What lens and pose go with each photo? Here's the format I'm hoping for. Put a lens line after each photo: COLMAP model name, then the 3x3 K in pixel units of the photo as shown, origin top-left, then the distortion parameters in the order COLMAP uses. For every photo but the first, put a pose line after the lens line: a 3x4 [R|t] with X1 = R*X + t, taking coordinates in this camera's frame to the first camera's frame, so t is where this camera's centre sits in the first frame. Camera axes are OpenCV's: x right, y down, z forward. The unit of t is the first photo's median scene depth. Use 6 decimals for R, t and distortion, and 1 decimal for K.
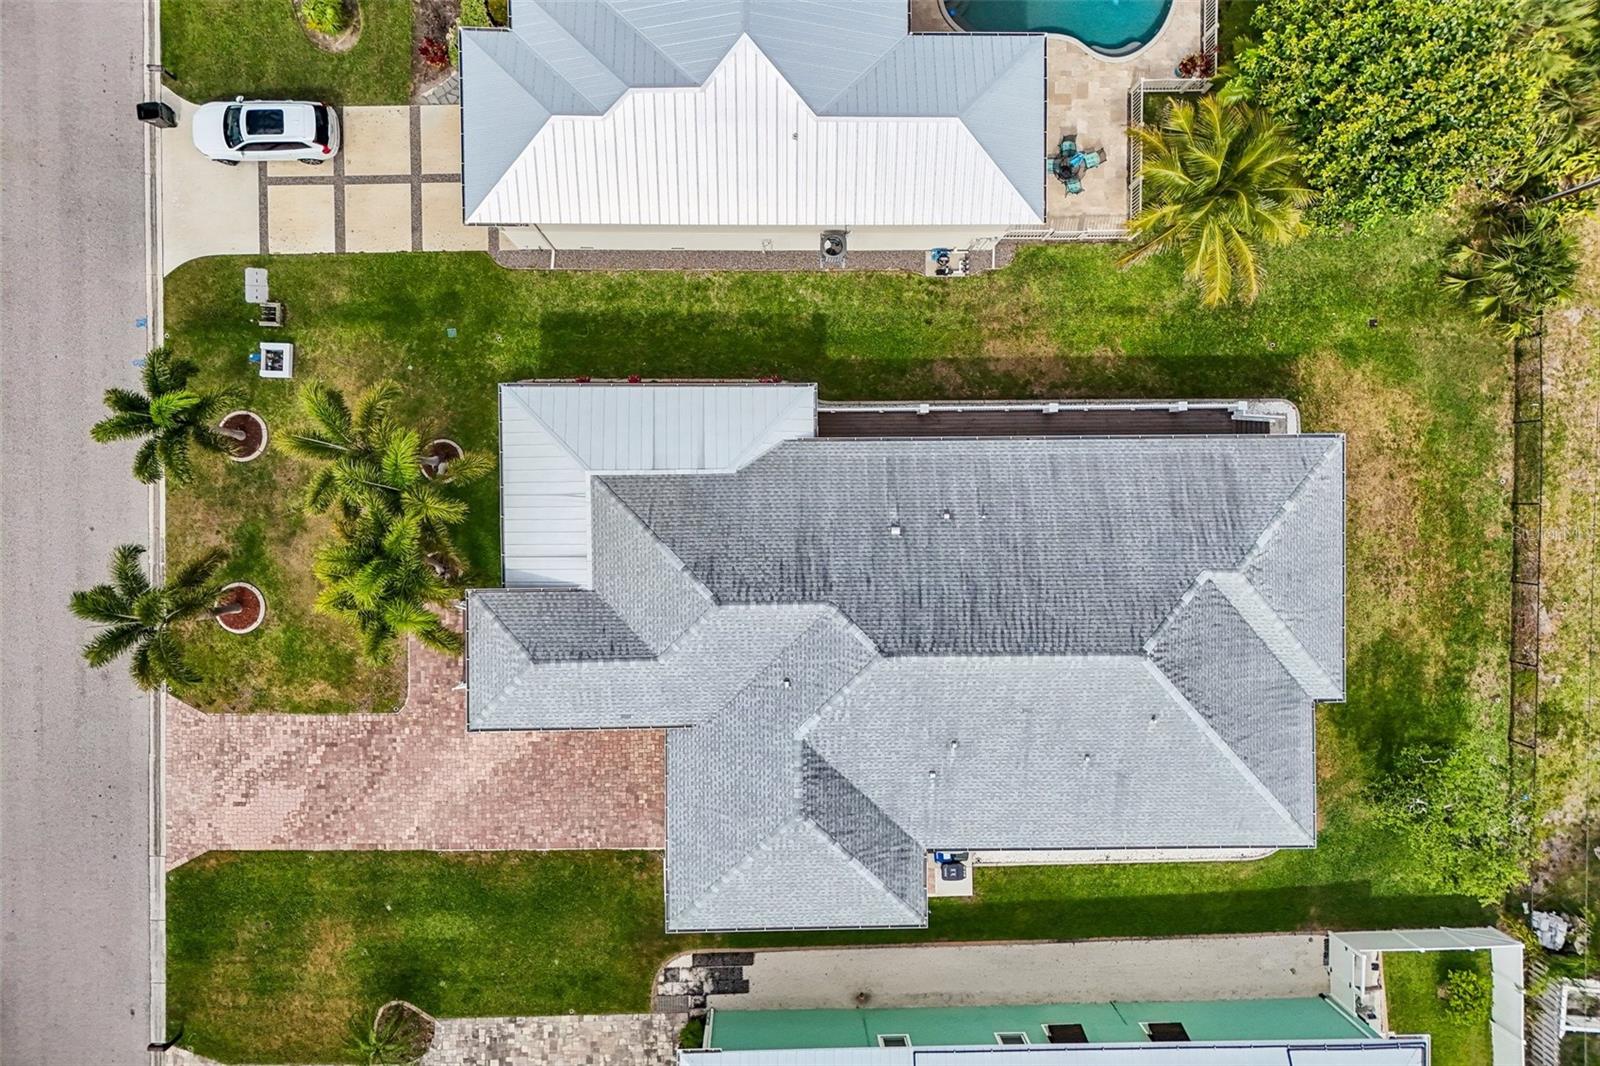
lens RADIAL K [[1175.2, 0, 798.3], [0, 1175.2, 506.2], [0, 0, 1]] dist [0.065720, -0.061491]
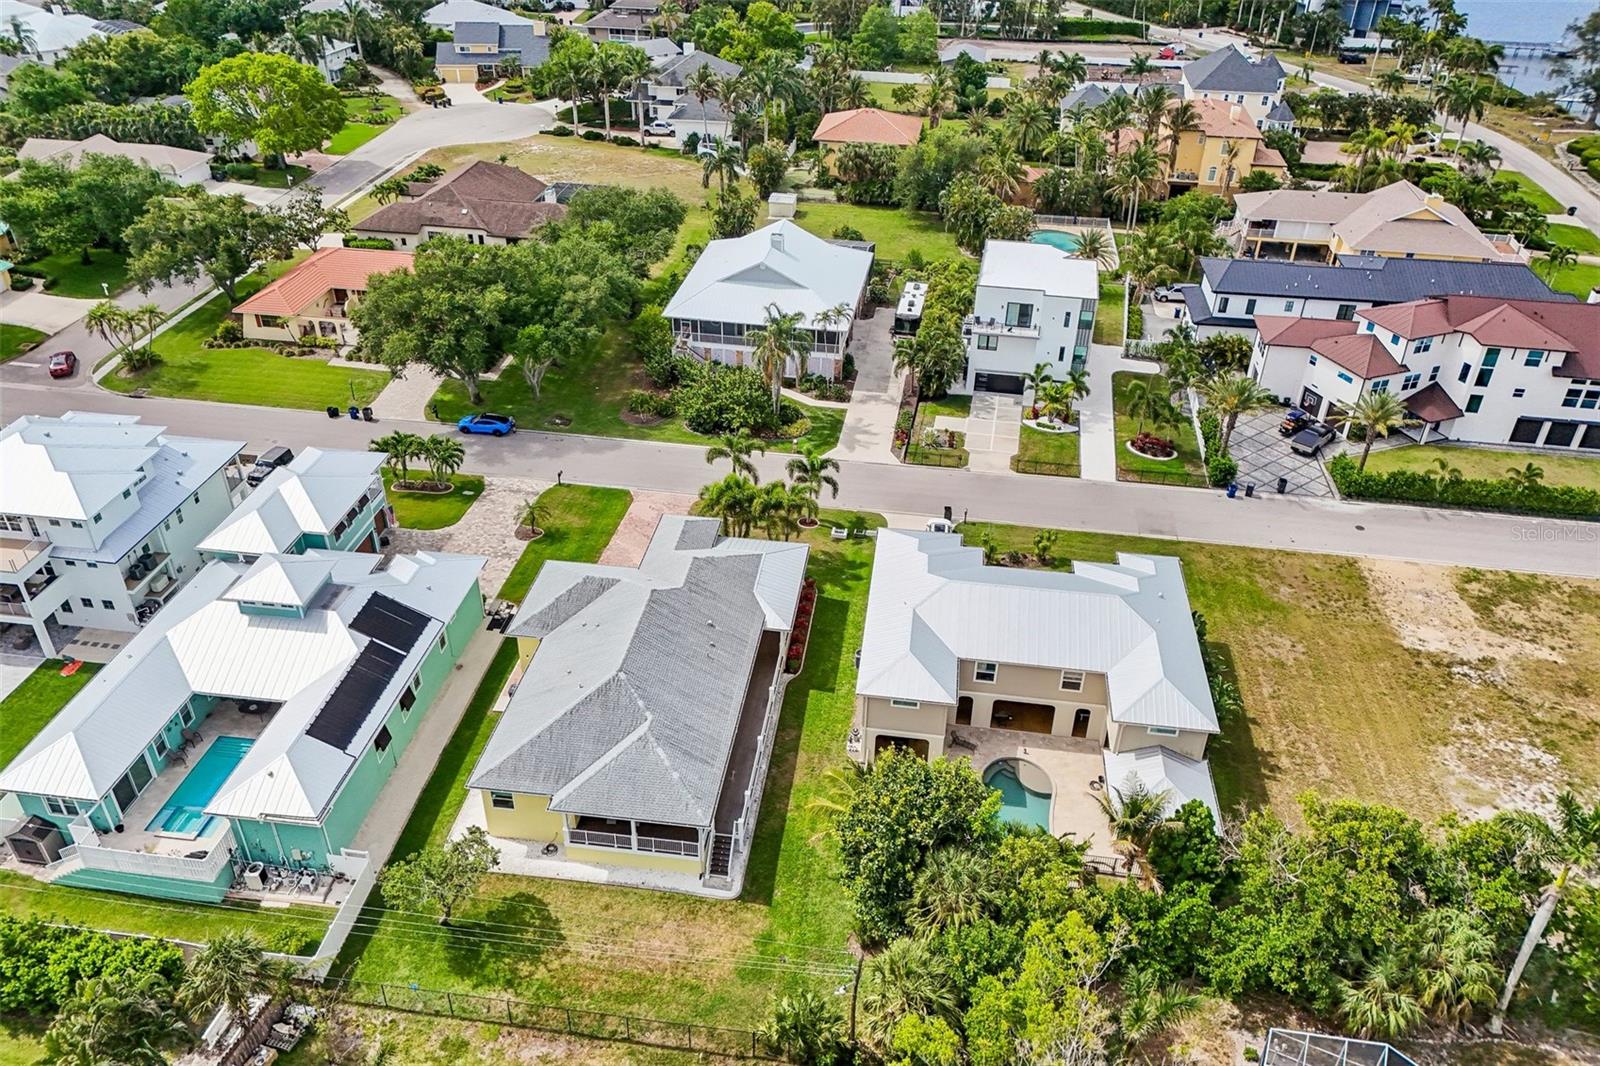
lens RADIAL K [[1157.6, 0, 796.3], [0, 1157.6, 556.2], [0, 0, 1]] dist [0.072475, -0.073414]
pose [[-0.138018, 0.524579, -0.840100, 1.432516], [-0.989945, -0.099589, 0.100451, -0.269420], [-0.030970, 0.845517, 0.533050, -0.125189]]
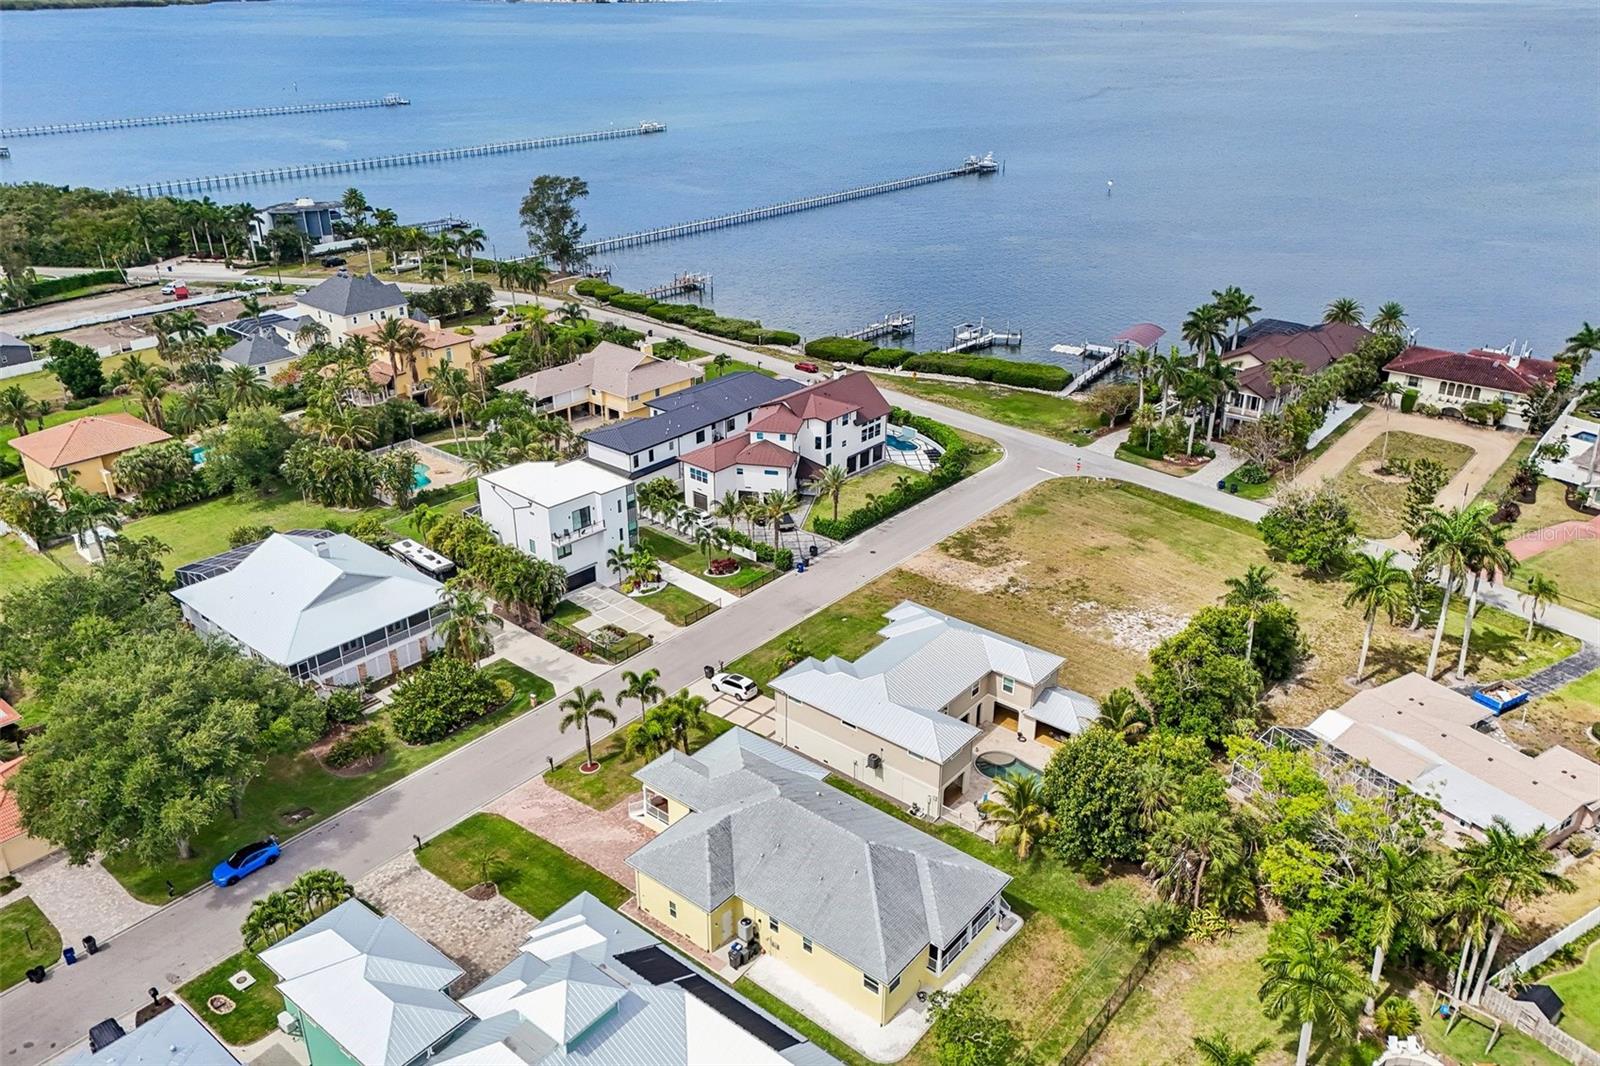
lens RADIAL K [[1207.8, 0, 800.0], [0, 1207.8, 533.0], [0, 0, 1]] dist [0.102504, -0.121578]
pose [[0.773075, 0.233078, -0.589940, 1.203485], [-0.633972, 0.314454, -0.706540, 1.404798], [0.020830, 0.920214, 0.390861, -0.390322]]
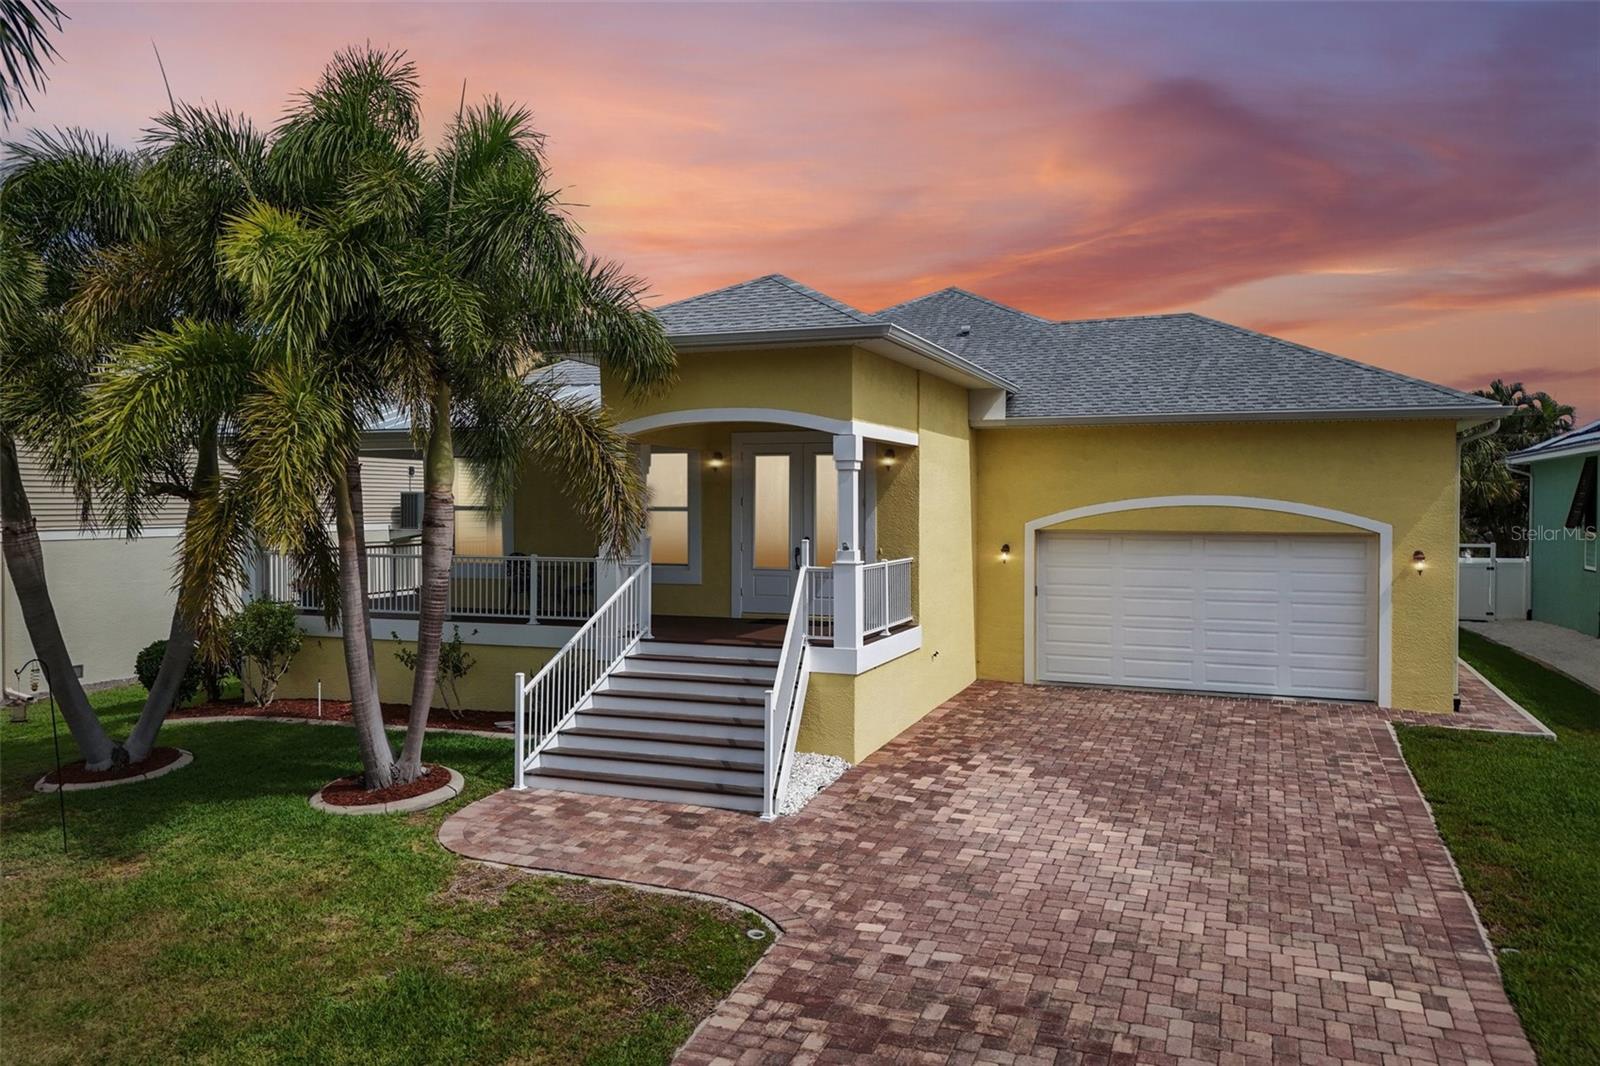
lens RADIAL K [[1194.9, 0, 800.0], [0, 1194.9, 533.0], [0, 0, 1]] dist [0.007481, 0.003224]
pose [[0.368279, -0.060421, 0.927750, -0.527854], [0.929368, -0.003367, -0.369140, 0.256268], [0.025428, 0.998167, 0.054913, 0.913575]]
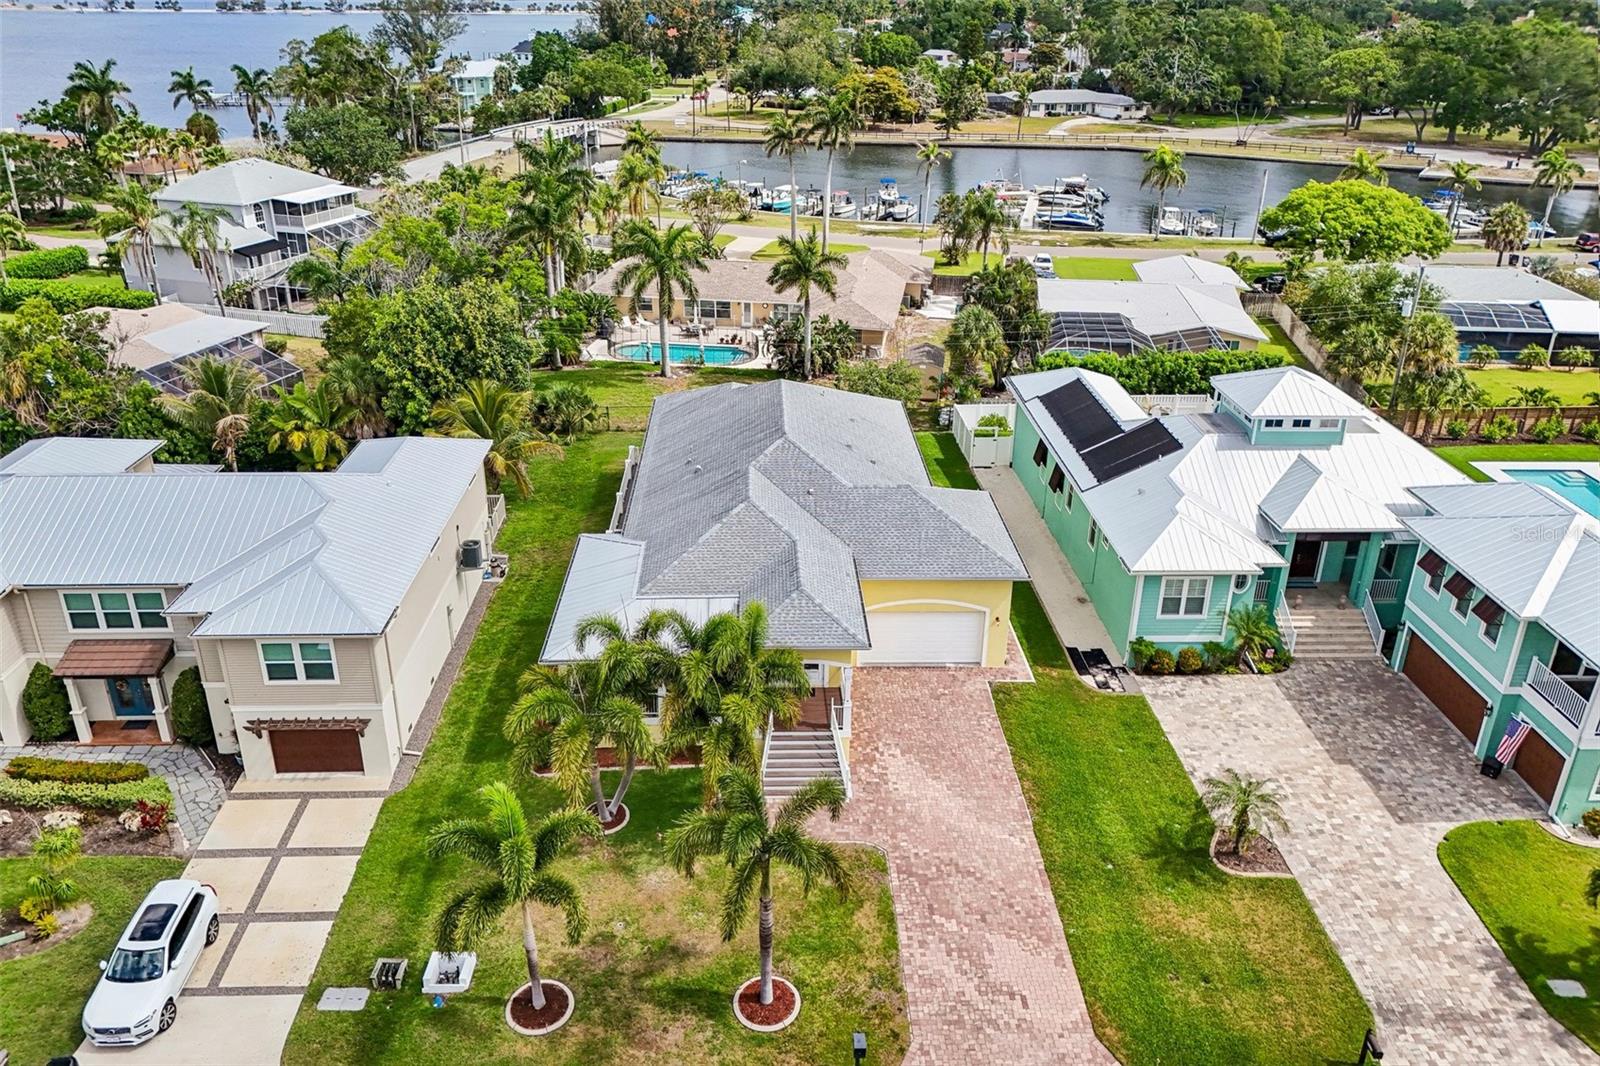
lens RADIAL K [[1175.2, 0, 798.3], [0, 1175.2, 506.2], [0, 0, 1]] dist [0.065720, -0.061491]
pose [[-0.030224, -0.432560, 0.901098, -1.014866], [0.999530, -0.017643, 0.025056, 0.091969], [0.005060, 0.901432, 0.432890, 0.384449]]
